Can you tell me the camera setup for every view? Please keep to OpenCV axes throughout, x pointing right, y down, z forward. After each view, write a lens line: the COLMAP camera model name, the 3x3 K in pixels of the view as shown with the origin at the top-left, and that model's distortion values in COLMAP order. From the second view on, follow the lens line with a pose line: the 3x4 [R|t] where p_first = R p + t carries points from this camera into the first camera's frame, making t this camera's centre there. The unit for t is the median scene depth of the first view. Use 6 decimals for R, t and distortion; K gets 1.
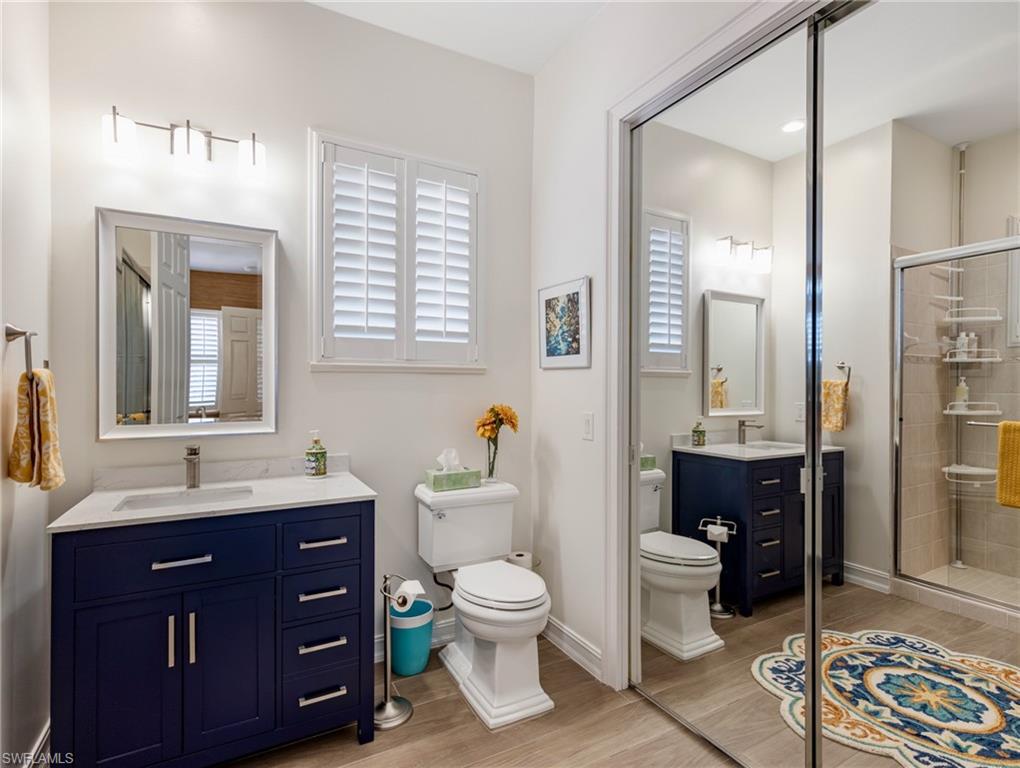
lens RADIAL K [[512.9, 0, 513.6], [0, 512.9, 382.8], [0, 0, 1]] dist [0.005014, -0.000653]
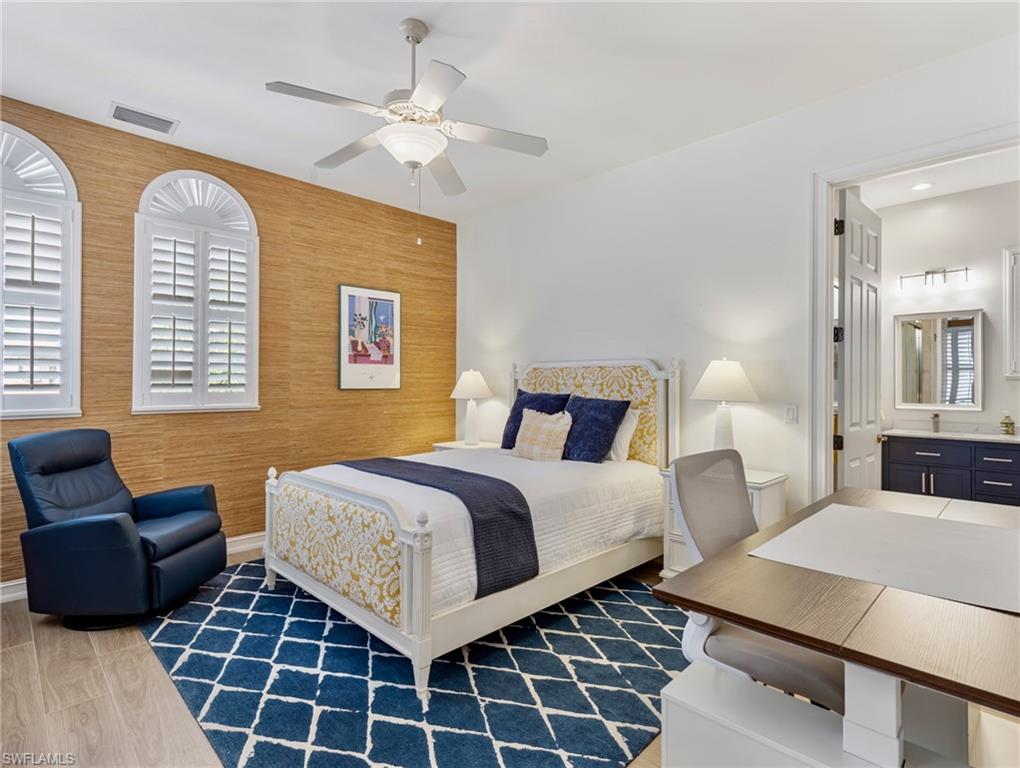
lens RADIAL K [[520.2, 0, 513.9], [0, 520.2, 371.8], [0, 0, 1]] dist [0.008140, 0.000111]
pose [[0.271445, -0.021152, -0.962221, 0.821042], [-0.012253, 0.999601, -0.025431, 0.016626], [0.962376, 0.018693, 0.271078, -1.065074]]
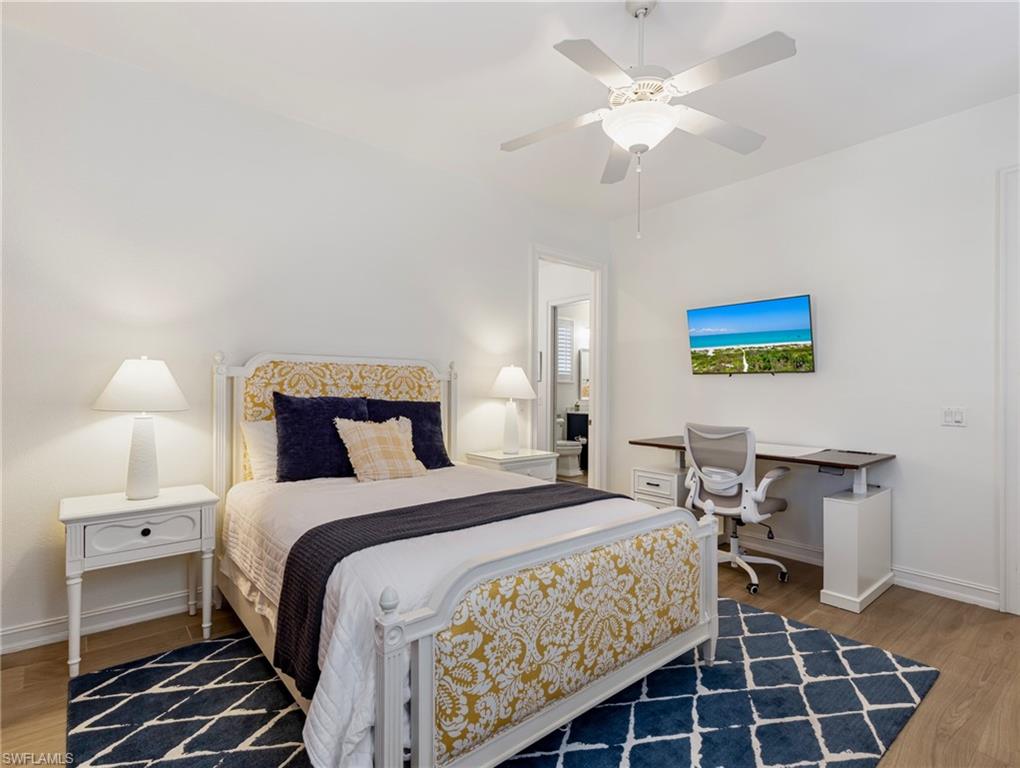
lens RADIAL K [[521.5, 0, 513.6], [0, 521.5, 385.2], [0, 0, 1]] dist [0.005110, 0.000216]
pose [[0.982754, 0.001728, 0.184910, -0.521867], [0.000119, 0.999950, -0.009977, 0.025587], [-0.184918, 0.009827, 0.982705, -1.813992]]
